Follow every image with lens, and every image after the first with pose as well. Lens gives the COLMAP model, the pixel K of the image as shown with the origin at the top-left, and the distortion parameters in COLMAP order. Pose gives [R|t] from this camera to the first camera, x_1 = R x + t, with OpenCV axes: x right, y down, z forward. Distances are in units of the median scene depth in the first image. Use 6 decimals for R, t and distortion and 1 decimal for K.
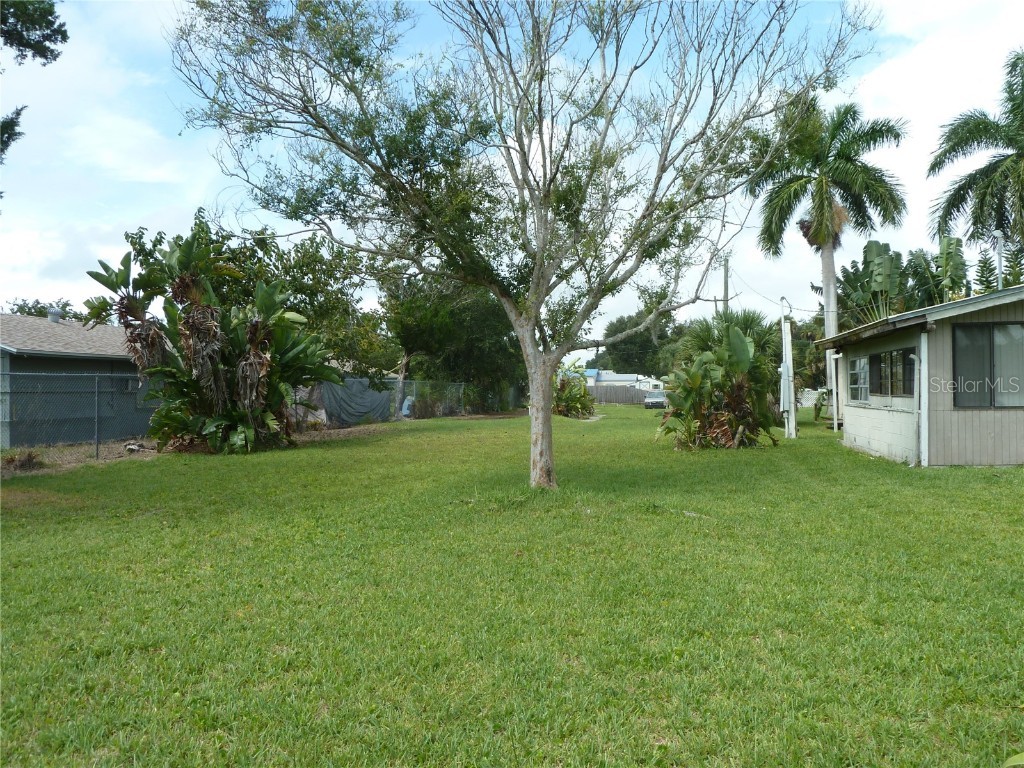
lens RADIAL K [[766.1, 0, 512.9], [0, 766.1, 377.5], [0, 0, 1]] dist [-0.033345, 0.004767]
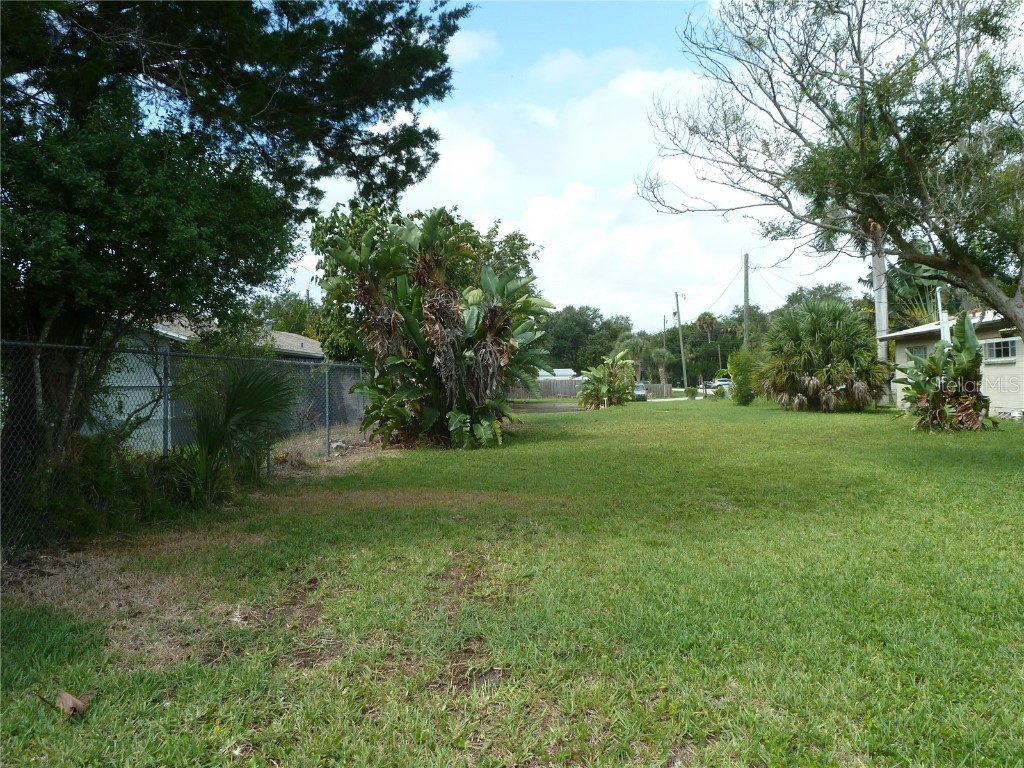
lens RADIAL K [[766.1, 0, 512.9], [0, 766.1, 377.5], [0, 0, 1]] dist [-0.033345, 0.004767]
pose [[0.989491, -0.006550, 0.144447, -0.474877], [0.005886, 0.999970, 0.005025, 0.009772], [-0.144476, -0.004122, 0.989500, 0.071632]]
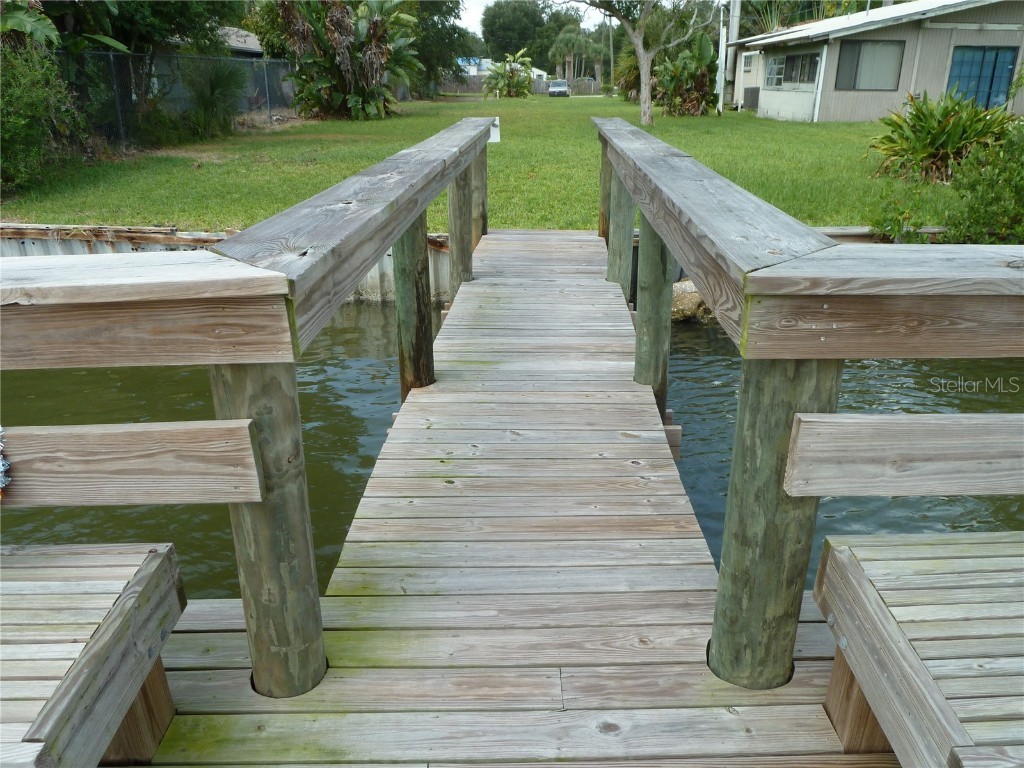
lens RADIAL K [[766.1, 0, 512.9], [0, 766.1, 377.5], [0, 0, 1]] dist [-0.033345, 0.004767]
pose [[0.981498, -0.059116, 0.182116, -0.402900], [-0.014096, 0.926252, 0.376641, 0.004495], [-0.190951, -0.372240, 0.908282, -0.560246]]
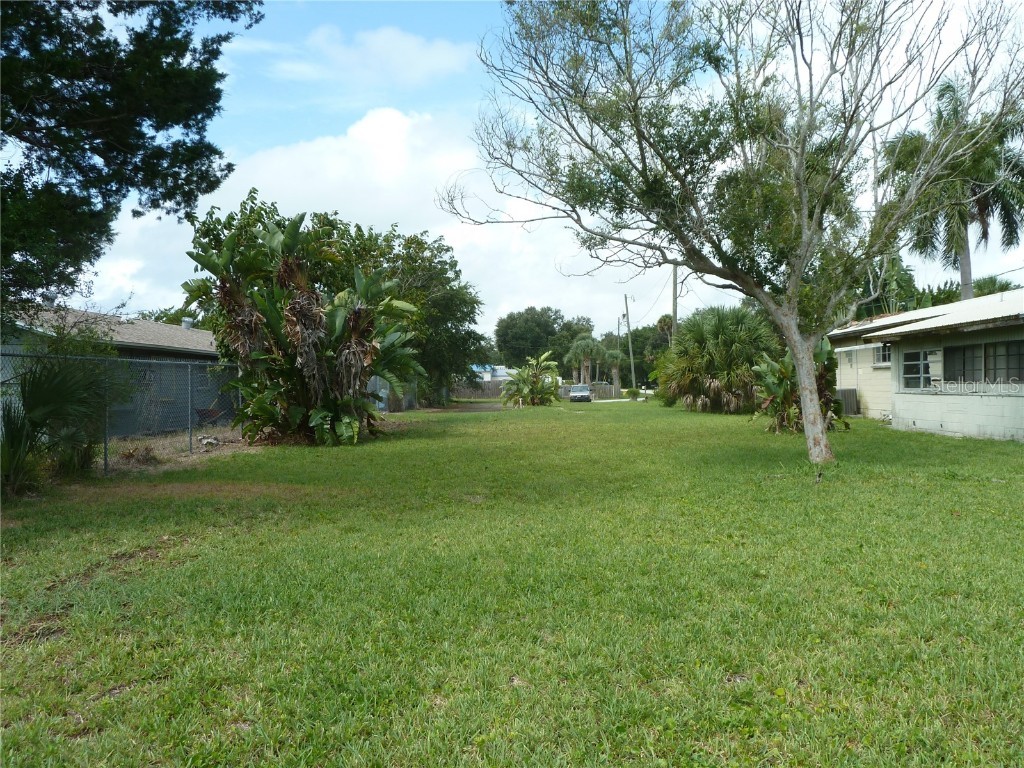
lens RADIAL K [[766.1, 0, 512.9], [0, 766.1, 377.5], [0, 0, 1]] dist [-0.033345, 0.004767]
pose [[0.983988, 0.001426, 0.178231, -0.334220], [-0.002328, 0.999985, 0.004856, 0.009441], [-0.178221, -0.005193, 0.983977, 0.008708]]
